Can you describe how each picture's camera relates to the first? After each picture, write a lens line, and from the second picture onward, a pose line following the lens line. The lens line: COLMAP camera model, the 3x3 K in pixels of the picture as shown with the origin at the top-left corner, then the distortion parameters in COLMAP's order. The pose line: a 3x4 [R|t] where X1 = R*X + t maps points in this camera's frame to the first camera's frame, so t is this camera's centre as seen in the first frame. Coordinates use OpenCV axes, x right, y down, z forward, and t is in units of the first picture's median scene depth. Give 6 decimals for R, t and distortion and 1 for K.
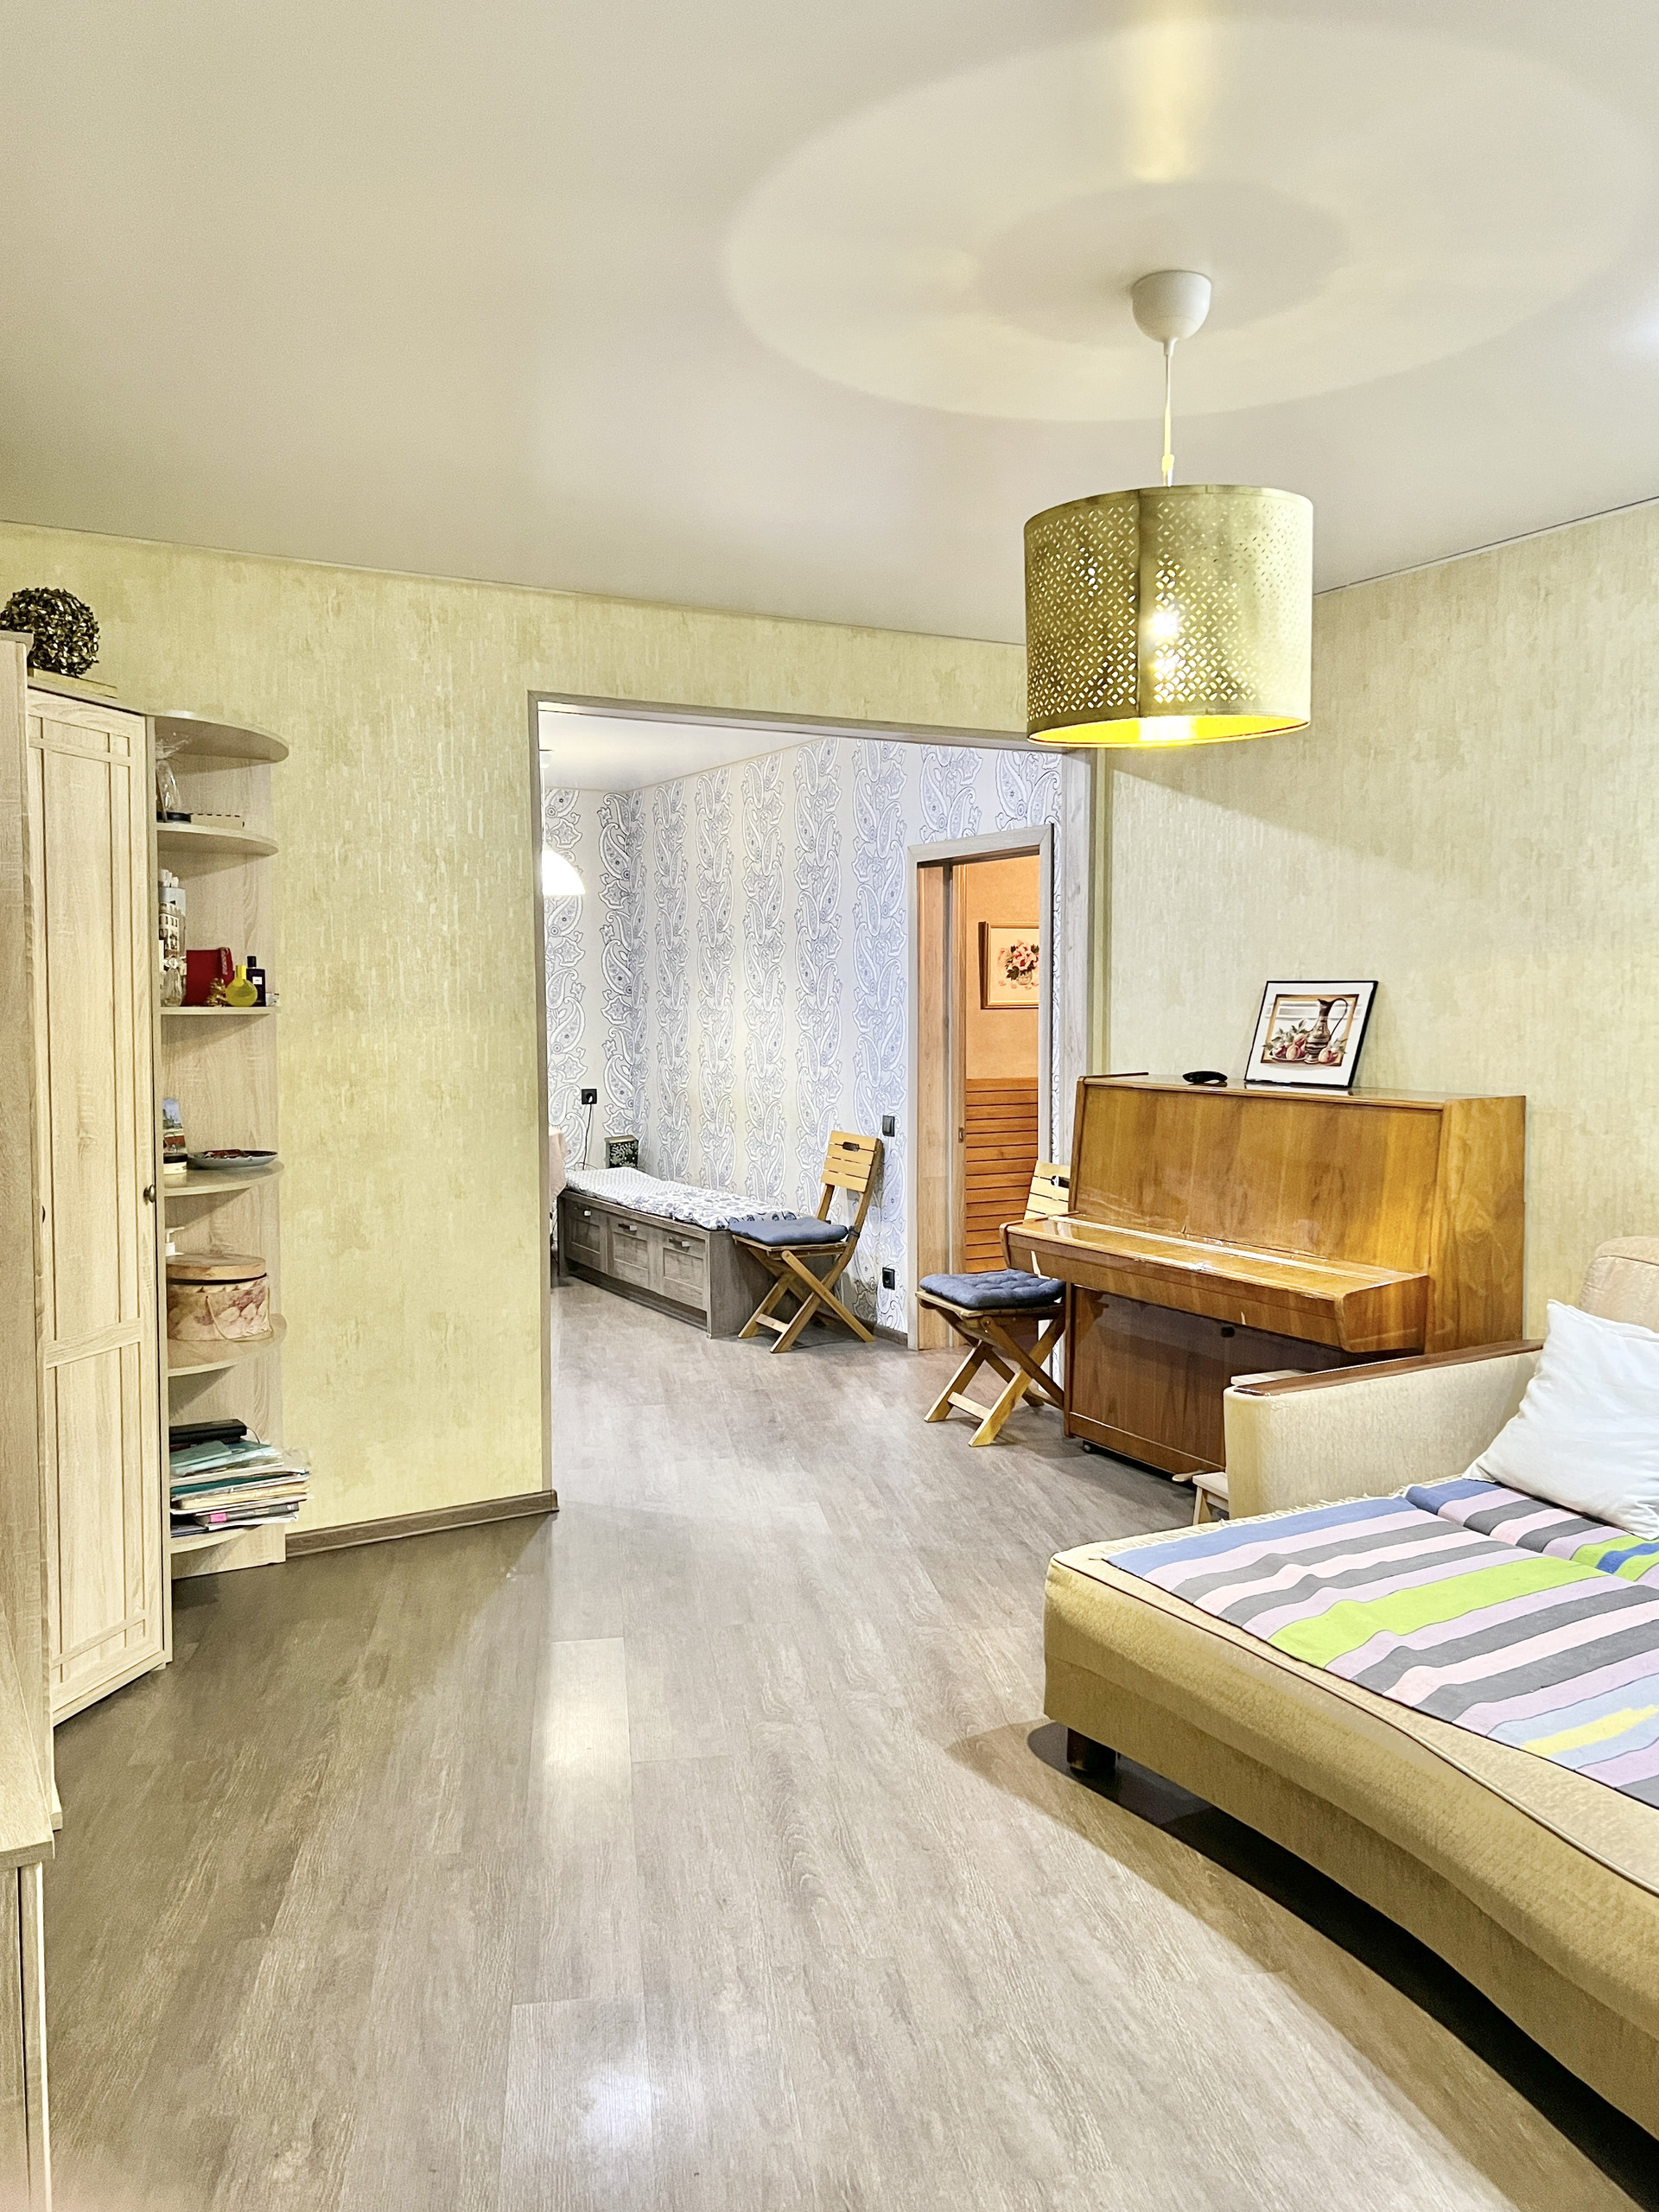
lens RADIAL K [[1632.1, 0, 831.1], [0, 1632.1, 1098.6], [0, 0, 1]] dist [0.056323, -0.066275]
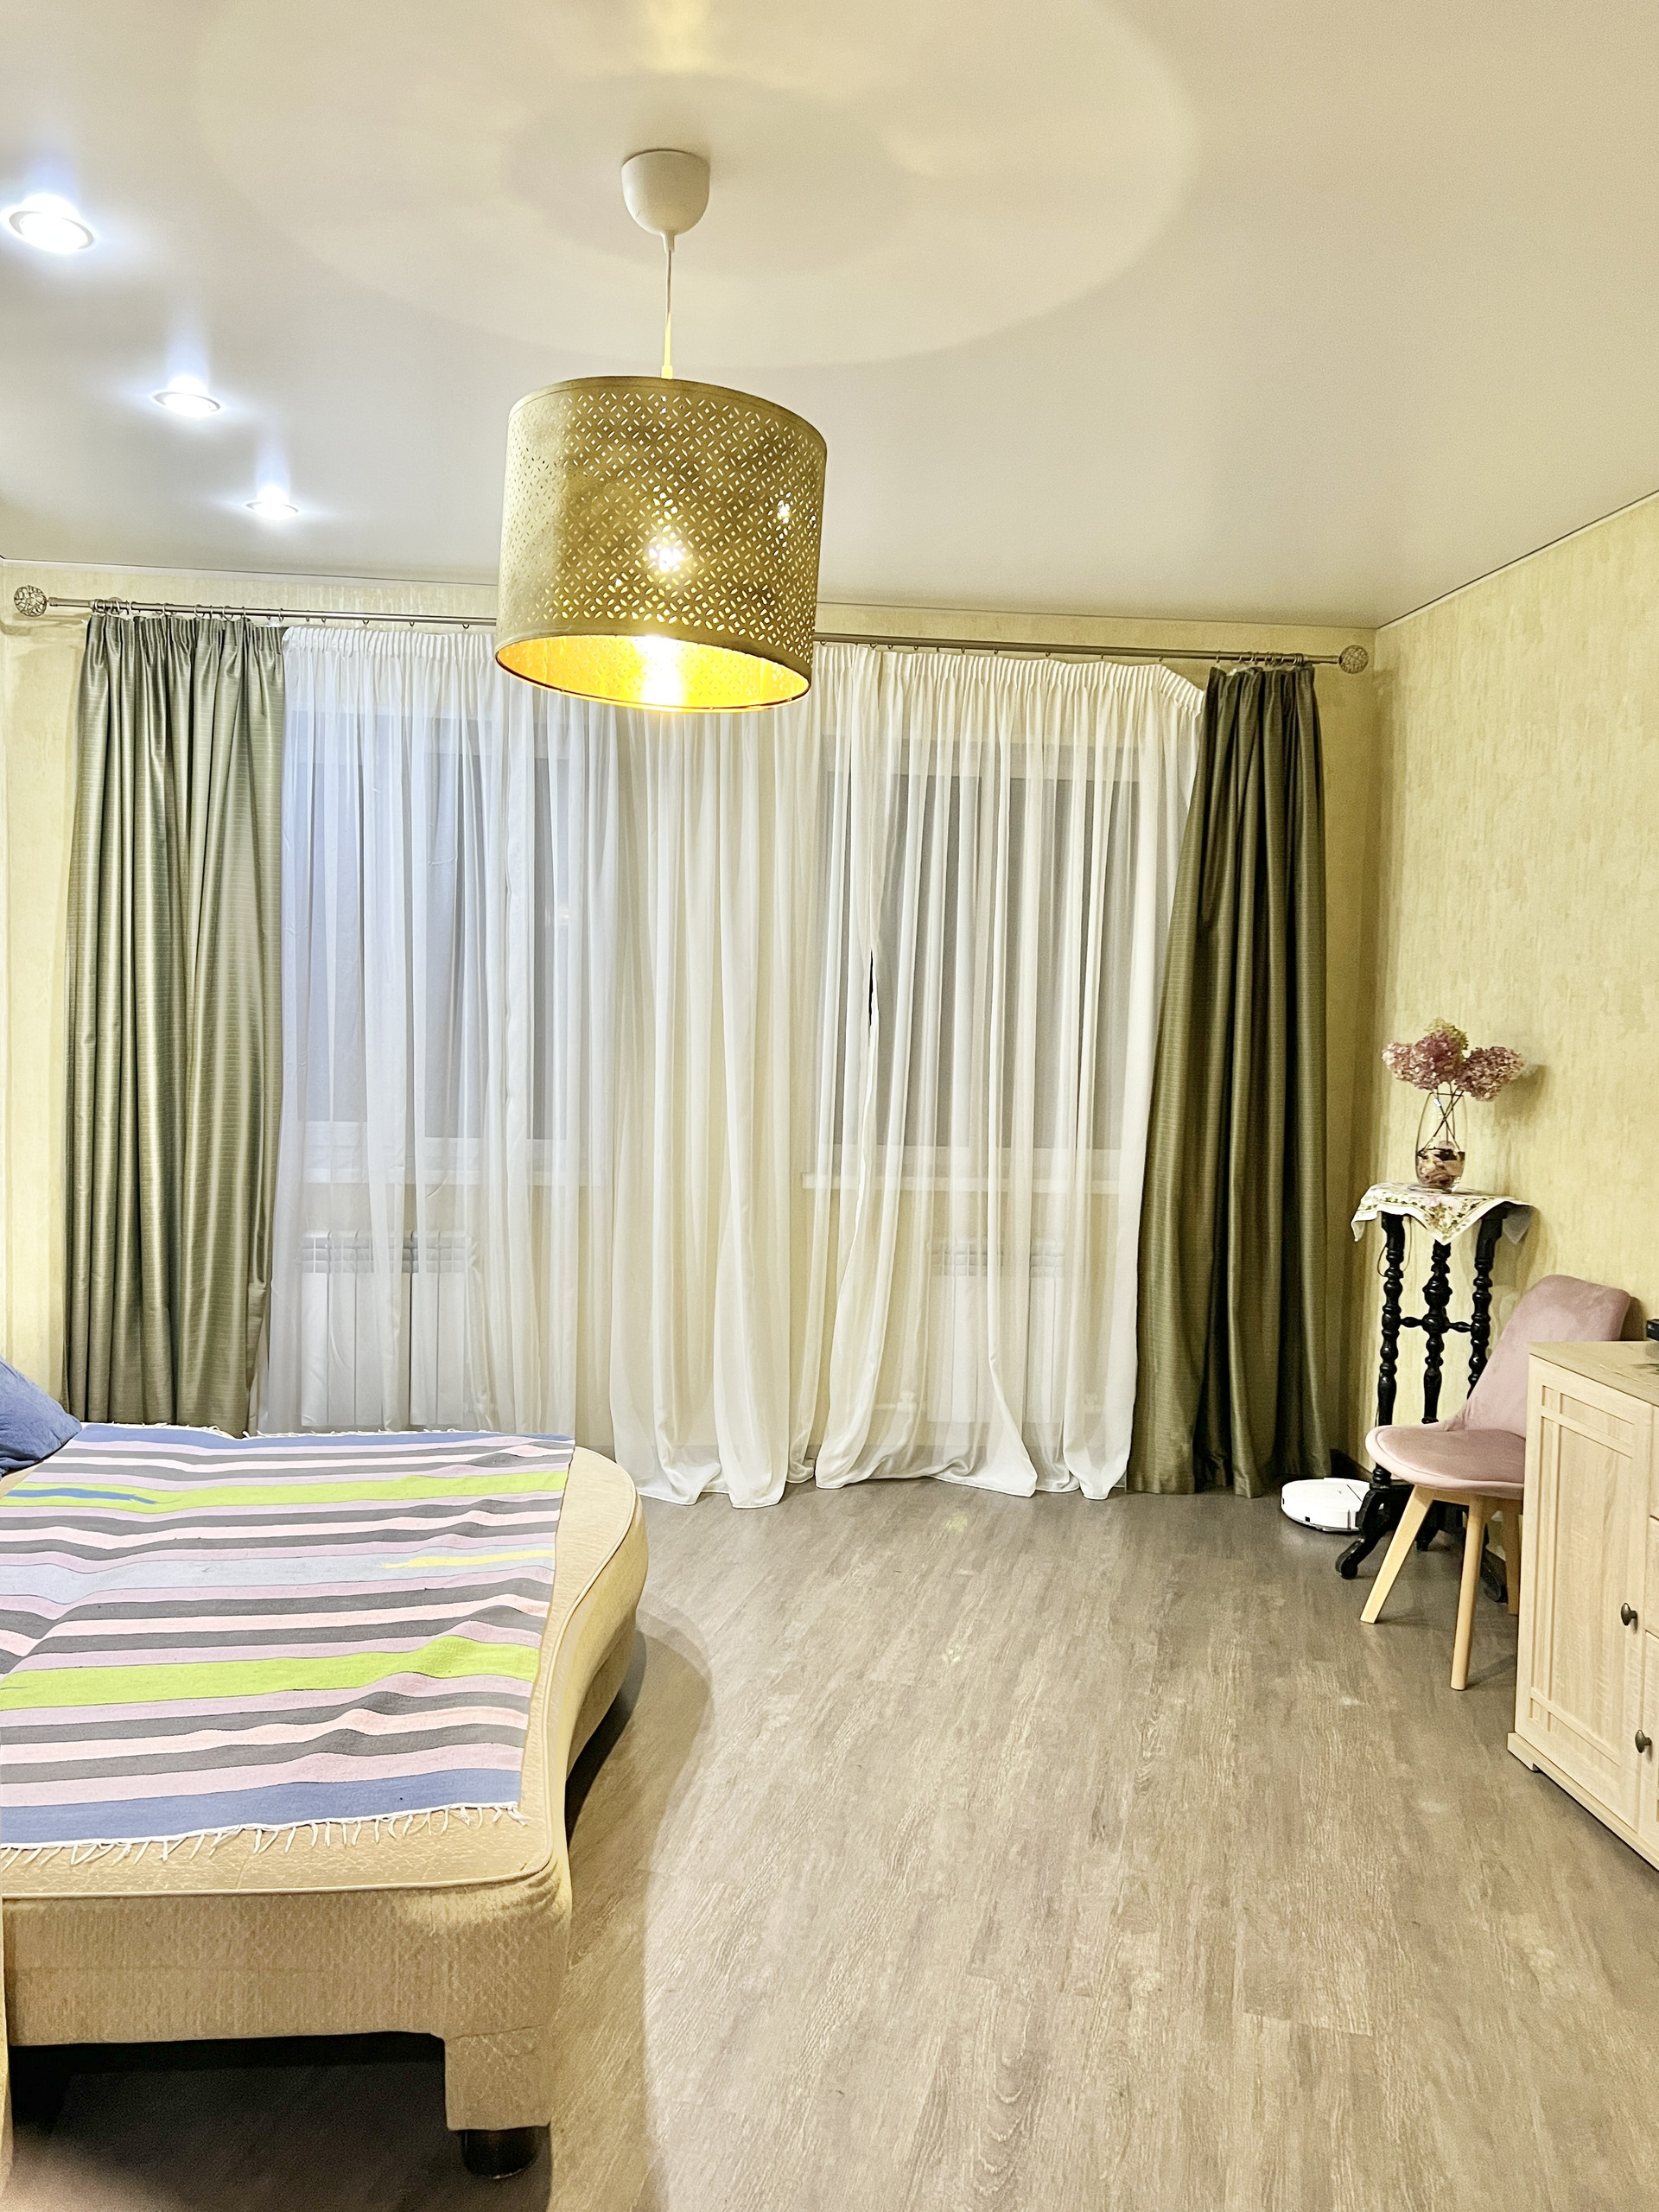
lens RADIAL K [[1632.1, 0, 832.5], [0, 1632.1, 1108.1], [0, 0, 1]] dist [0.056323, -0.066275]
pose [[-0.917364, -0.043080, 0.395712, -0.252340], [0.005630, 0.992622, 0.121115, -0.102497], [-0.398010, 0.113335, -0.910353, 1.868317]]
